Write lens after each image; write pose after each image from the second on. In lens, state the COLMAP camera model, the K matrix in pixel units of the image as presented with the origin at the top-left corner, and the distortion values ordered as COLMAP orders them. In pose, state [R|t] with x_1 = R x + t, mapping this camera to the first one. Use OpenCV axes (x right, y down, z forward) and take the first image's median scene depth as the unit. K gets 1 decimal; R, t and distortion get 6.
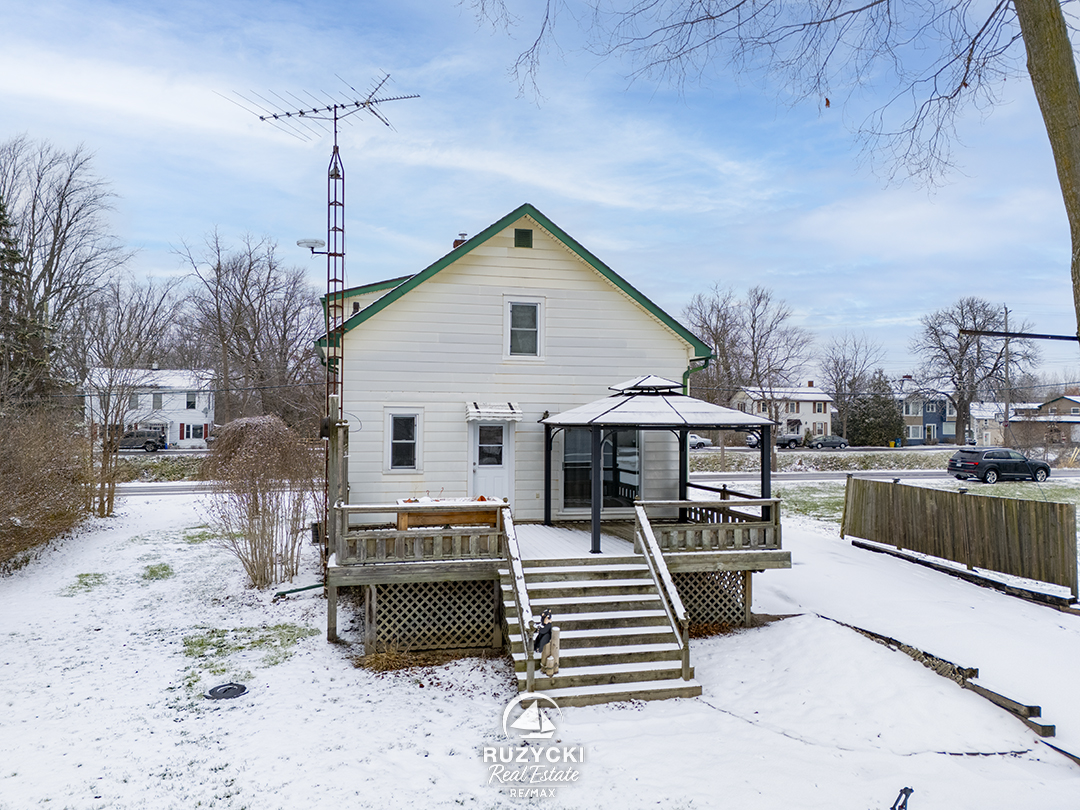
lens RADIAL K [[761.2, 0, 538.7], [0, 761.2, 401.4], [0, 0, 1]] dist [0.044161, -0.016395]
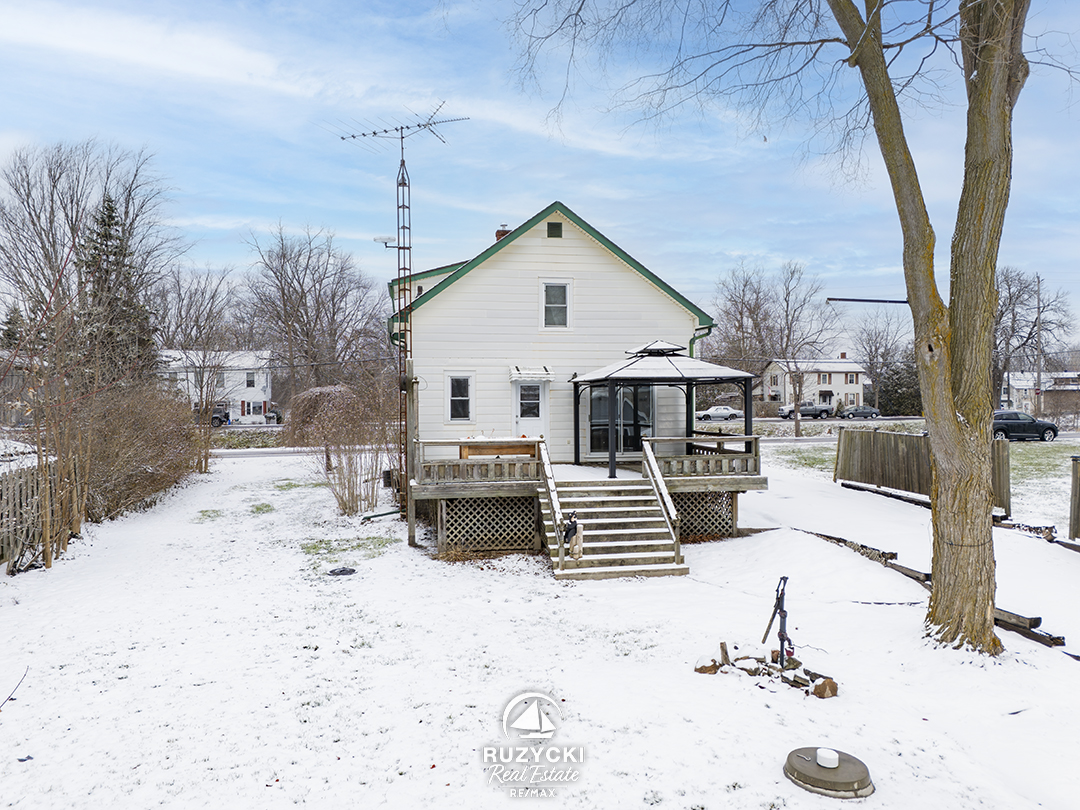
lens RADIAL K [[761.2, 0, 538.5], [0, 761.2, 402.3], [0, 0, 1]] dist [0.044161, -0.016395]
pose [[0.998617, -0.011758, -0.051241, 0.013317], [0.013238, 0.999502, 0.028635, 0.025199], [0.050879, -0.029273, 0.998276, -0.224897]]
